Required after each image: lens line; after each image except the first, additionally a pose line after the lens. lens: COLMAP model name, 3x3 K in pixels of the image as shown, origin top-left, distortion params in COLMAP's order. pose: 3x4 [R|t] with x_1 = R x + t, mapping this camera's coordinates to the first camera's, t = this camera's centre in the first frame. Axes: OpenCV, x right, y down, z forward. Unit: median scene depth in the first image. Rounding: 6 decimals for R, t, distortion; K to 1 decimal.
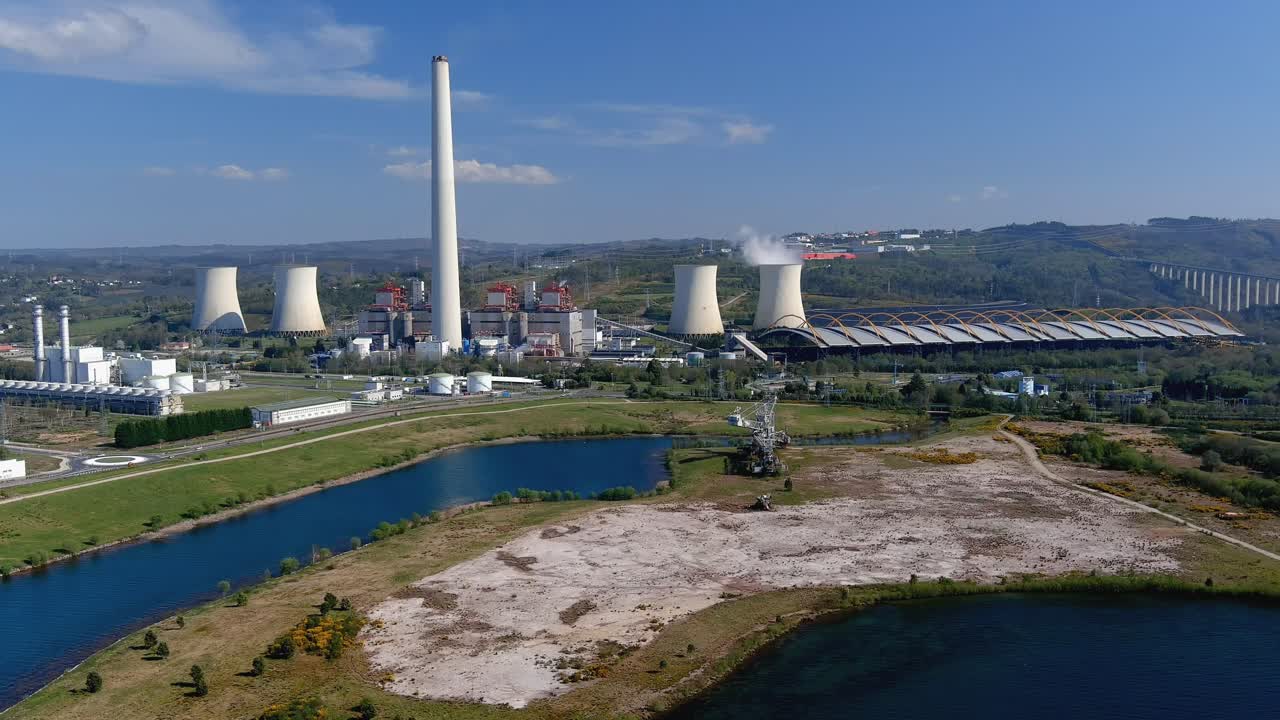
lens RADIAL K [[1259.6, 0, 637.5], [0, 1259.6, 393.1], [0, 0, 1]] dist [0.074518, -0.234181]
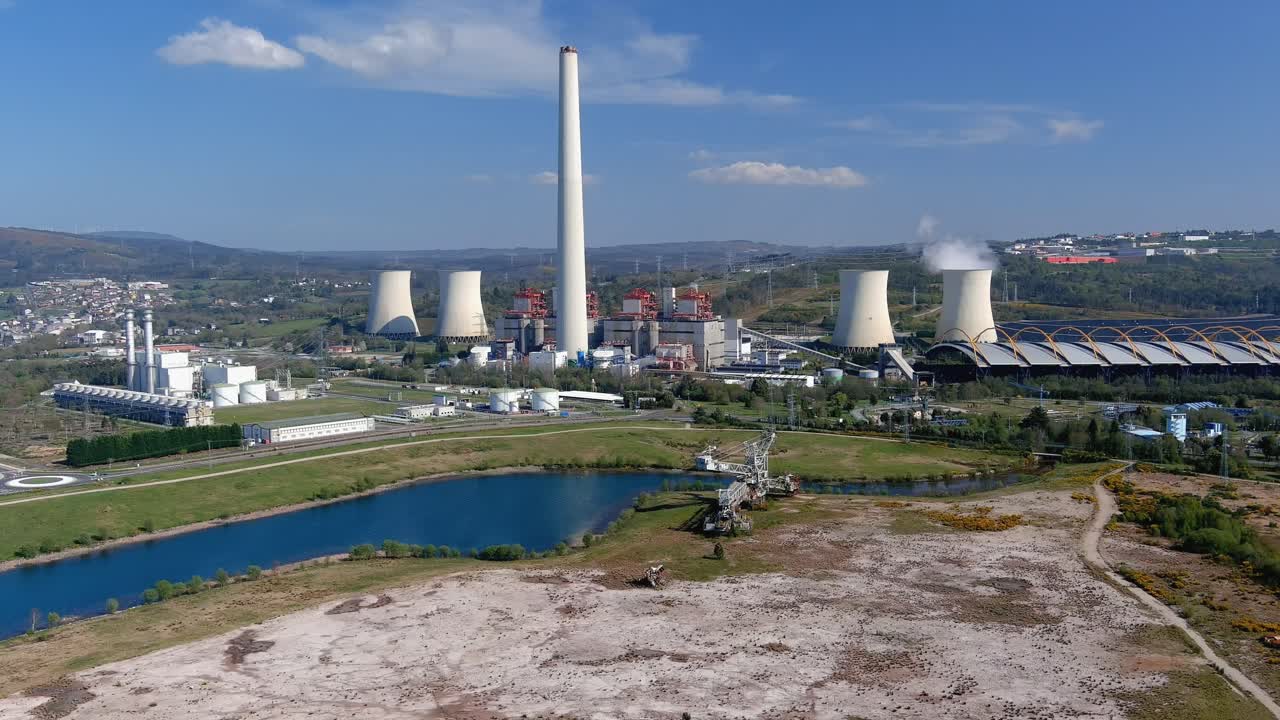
lens RADIAL K [[1268.0, 0, 640.0], [0, 1268.0, 360.0], [0, 0, 1]] dist [0.086945, -0.178565]
pose [[0.972972, 0.021018, -0.229963, 0.144843], [-0.027581, 0.999298, -0.025364, -0.014974], [0.229269, 0.031021, 0.972869, 0.117956]]
